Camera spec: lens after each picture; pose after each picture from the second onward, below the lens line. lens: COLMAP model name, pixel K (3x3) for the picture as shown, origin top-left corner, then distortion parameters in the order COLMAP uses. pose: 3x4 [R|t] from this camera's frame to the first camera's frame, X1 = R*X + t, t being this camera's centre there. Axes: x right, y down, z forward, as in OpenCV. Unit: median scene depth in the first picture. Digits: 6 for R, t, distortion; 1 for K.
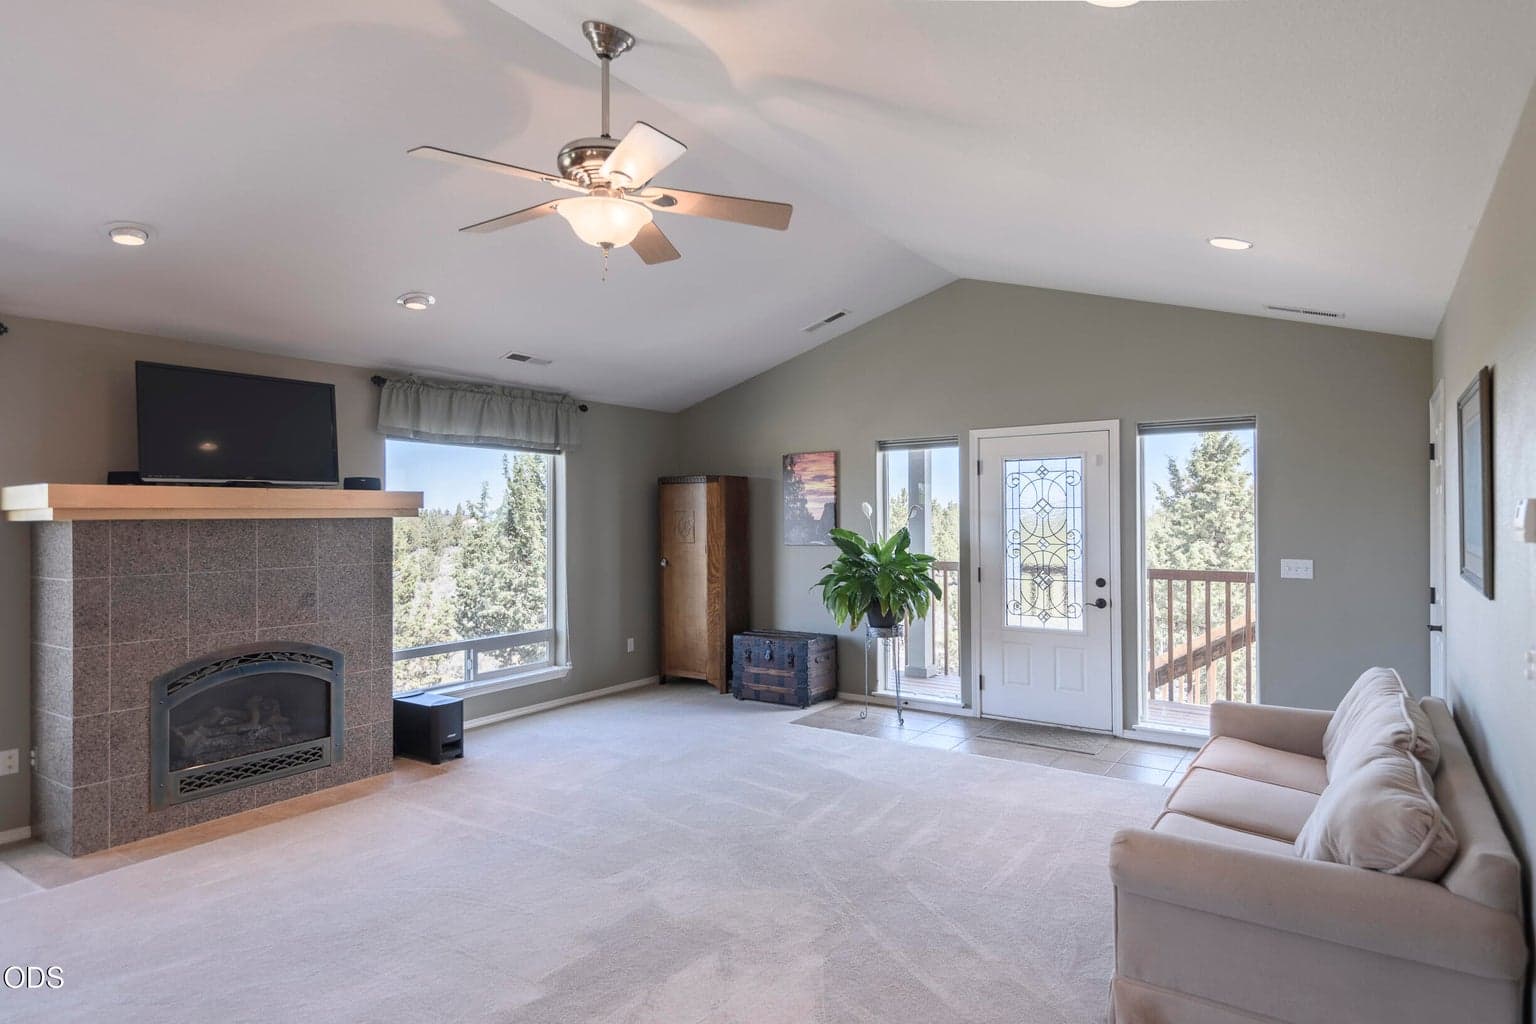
lens RADIAL K [[870.6, 0, 765.0], [0, 870.6, 519.5], [0, 0, 1]] dist [0.022185, -0.001902]
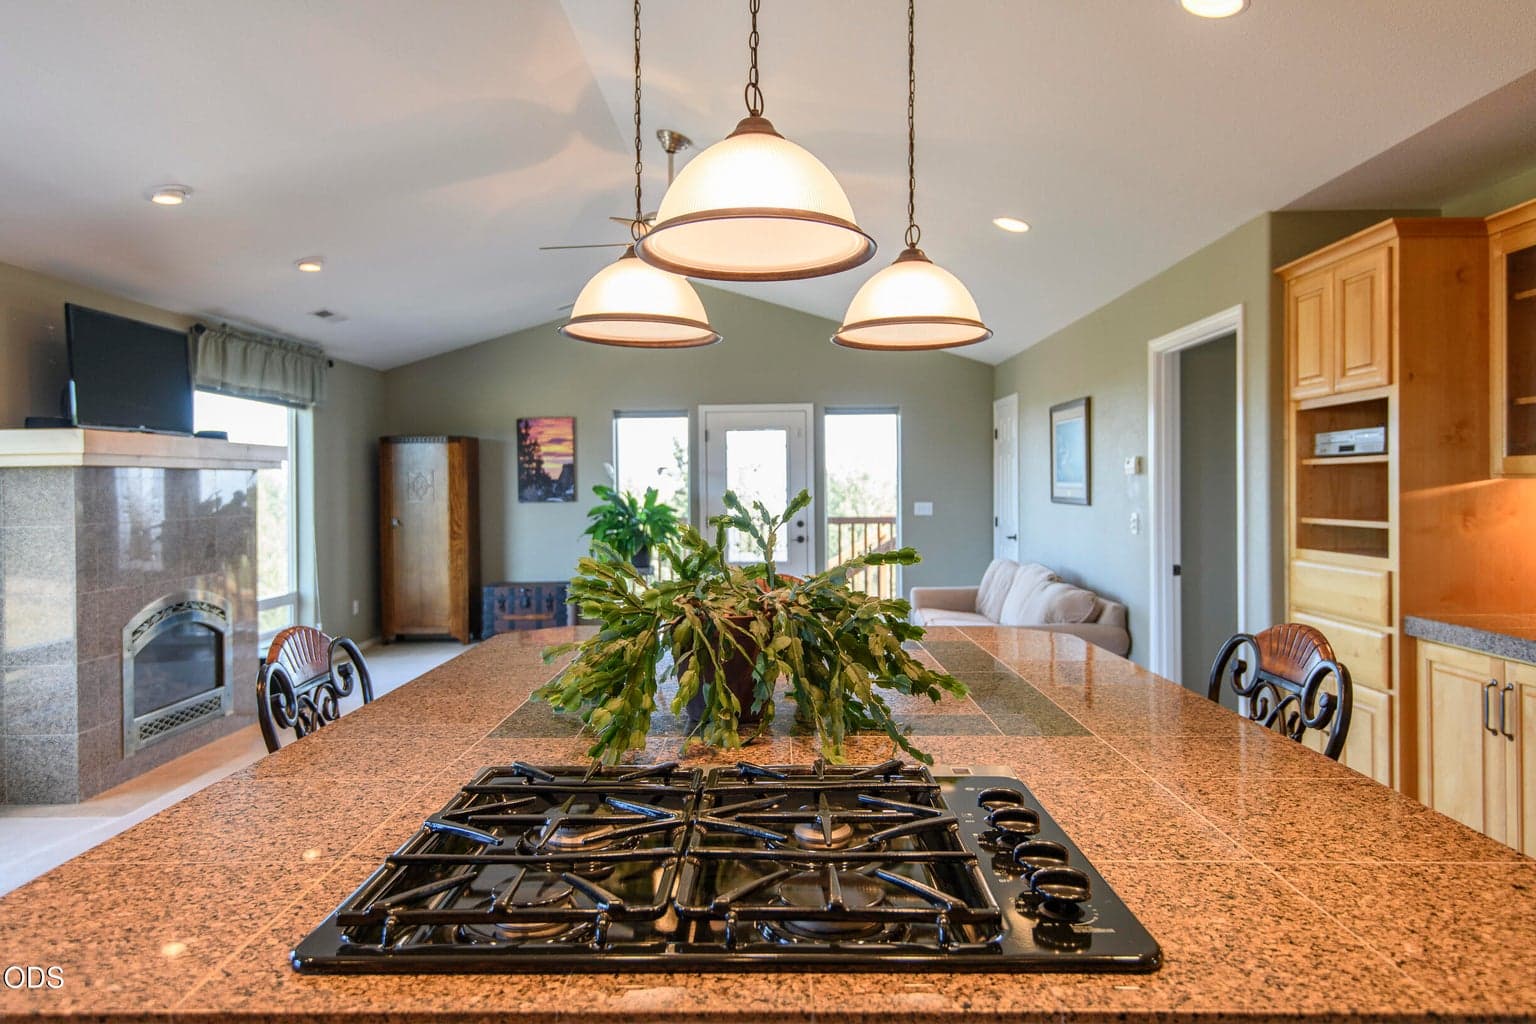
lens RADIAL K [[1045.0, 0, 766.1], [0, 1045.0, 502.0], [0, 0, 1]] dist [-0.004427, -0.001098]
pose [[0.823563, -0.009326, 0.567148, -0.477942], [0.006649, 0.999955, 0.006788, 0.022867], [-0.567186, -0.001820, 0.823588, -0.246609]]
